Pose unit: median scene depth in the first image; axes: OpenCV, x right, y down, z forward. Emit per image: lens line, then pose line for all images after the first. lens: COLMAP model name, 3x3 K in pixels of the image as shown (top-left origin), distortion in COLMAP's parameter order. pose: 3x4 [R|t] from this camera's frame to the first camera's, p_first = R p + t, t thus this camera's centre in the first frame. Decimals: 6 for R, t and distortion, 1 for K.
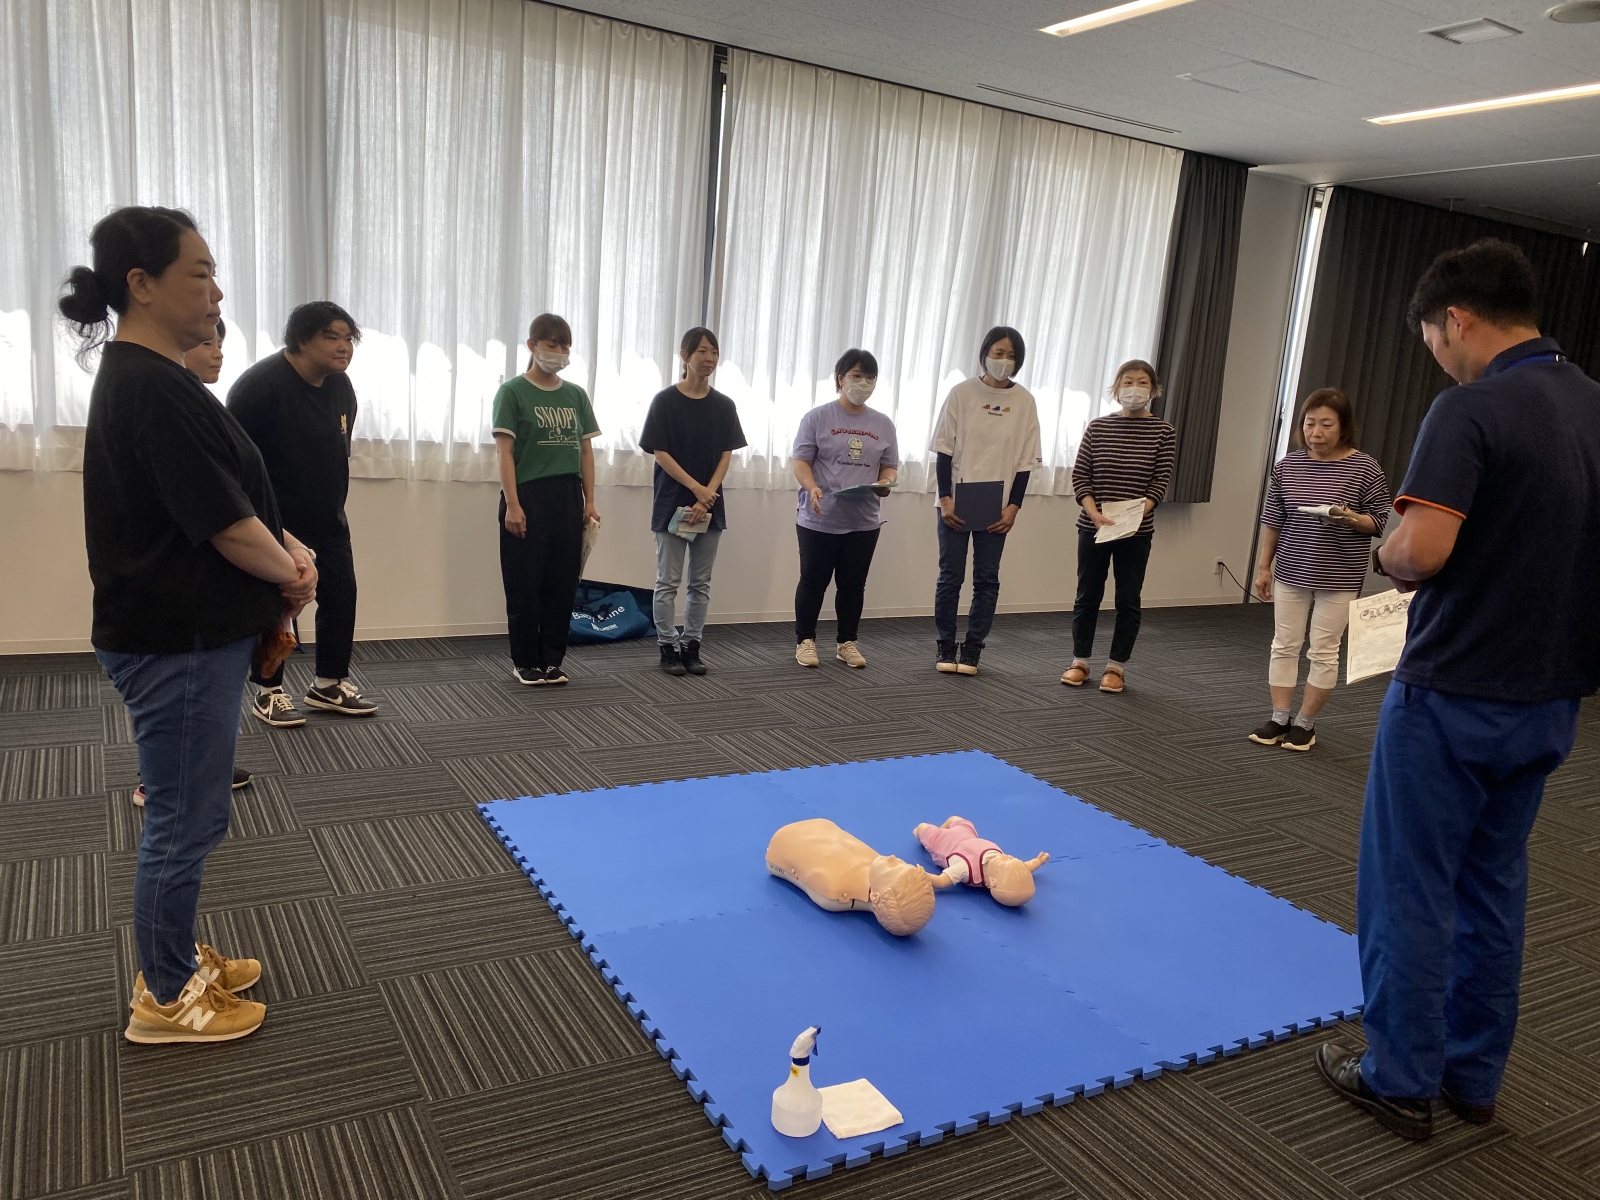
lens RADIAL K [[1224.3, 0, 798.8], [0, 1224.3, 599.6], [0, 0, 1]] dist [0.029628, -0.029672]
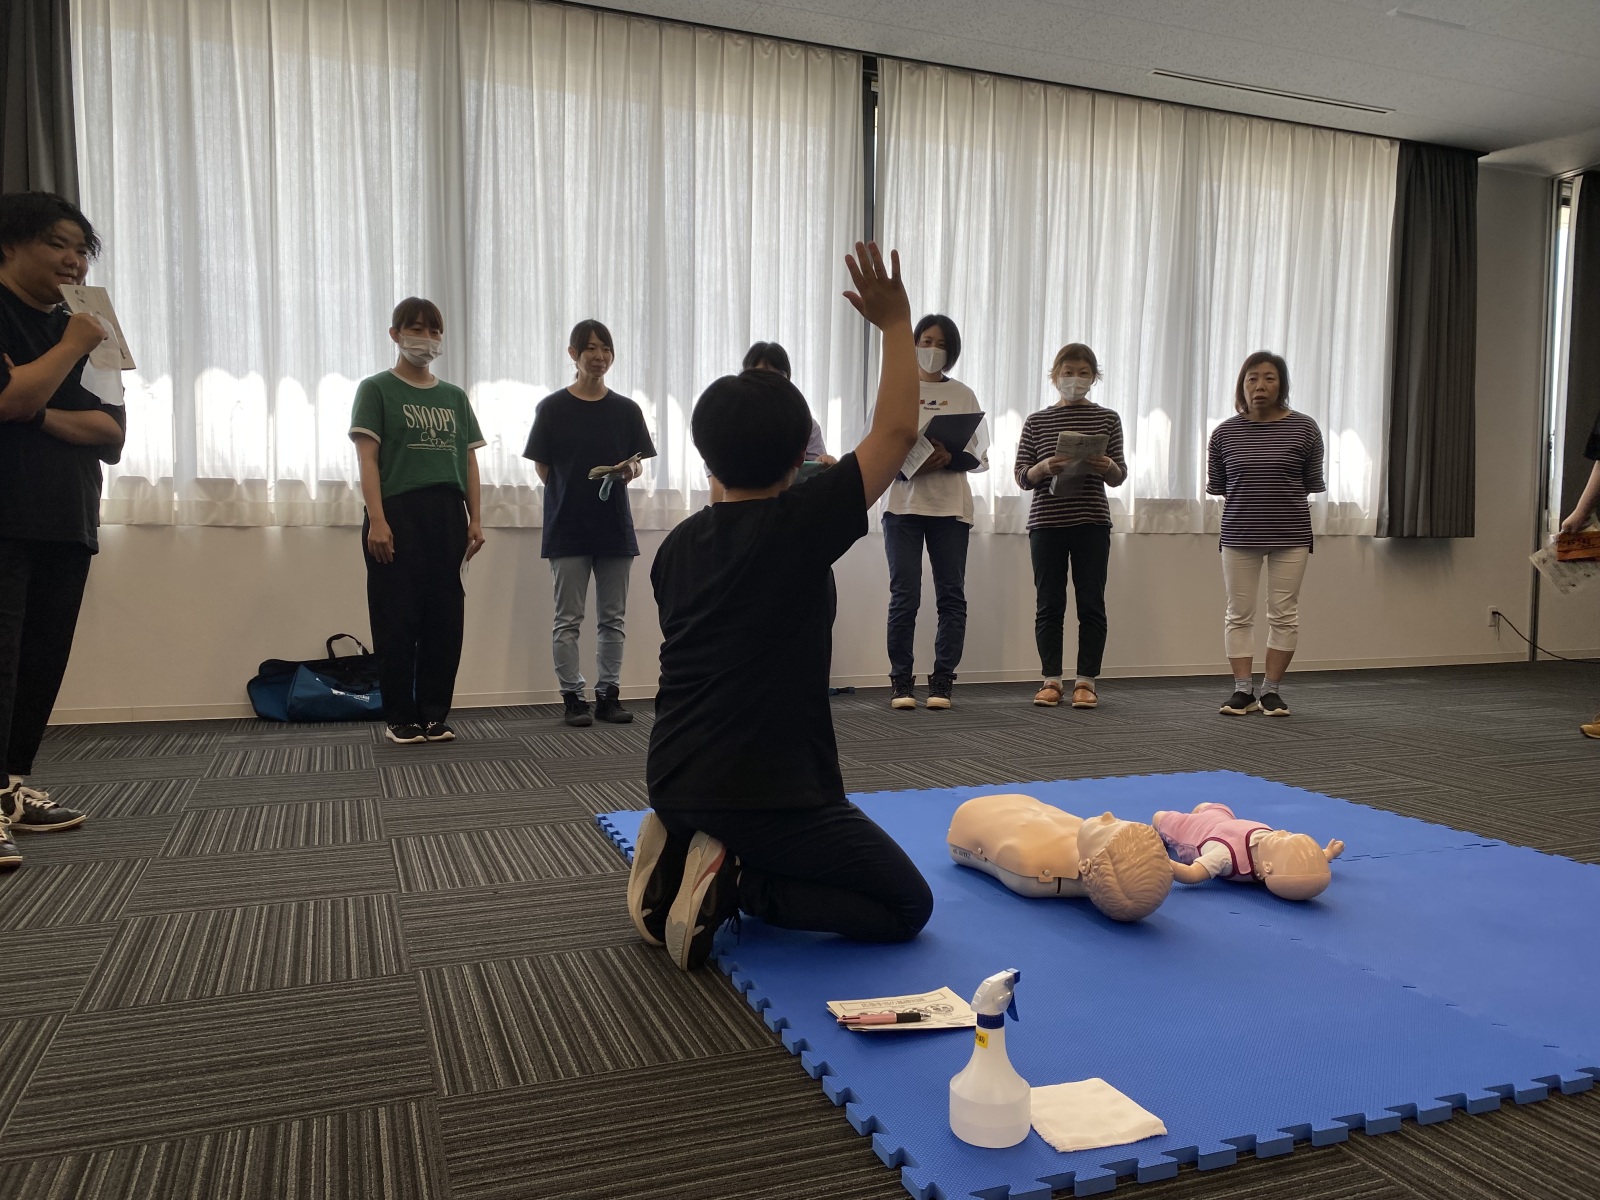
lens RADIAL K [[1224.3, 0, 800.2], [0, 1224.3, 597.4], [0, 0, 1]] dist [0.029628, -0.029672]
pose [[0.985492, -0.062968, -0.157609, 0.008473], [0.039756, 0.988438, -0.146318, 0.113008], [0.165000, 0.137930, 0.976601, 0.154314]]
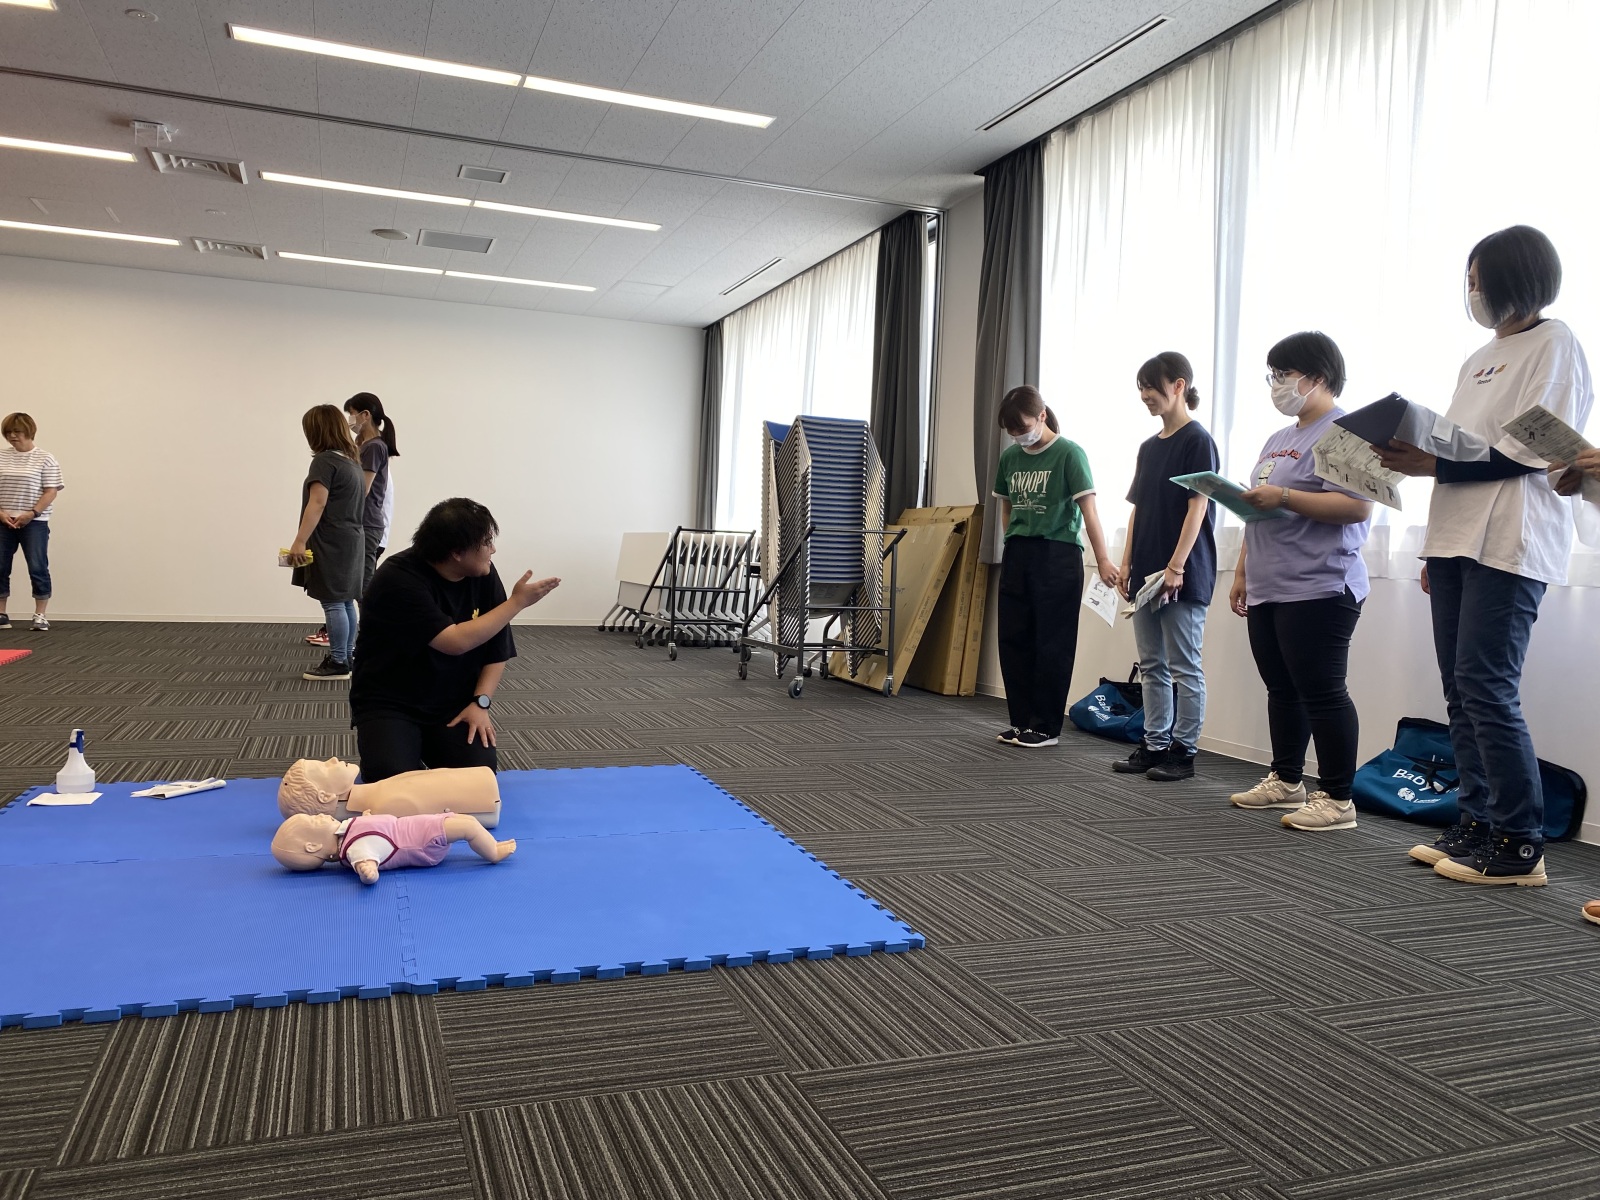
lens RADIAL K [[1224.3, 0, 797.7], [0, 1224.3, 608.5], [0, 0, 1]] dist [0.029628, -0.029672]
pose [[-0.160901, -0.034388, -0.986371, 0.675084], [-0.226419, 0.974025, 0.002977, -0.002174], [0.960648, 0.223812, -0.164508, 1.009990]]
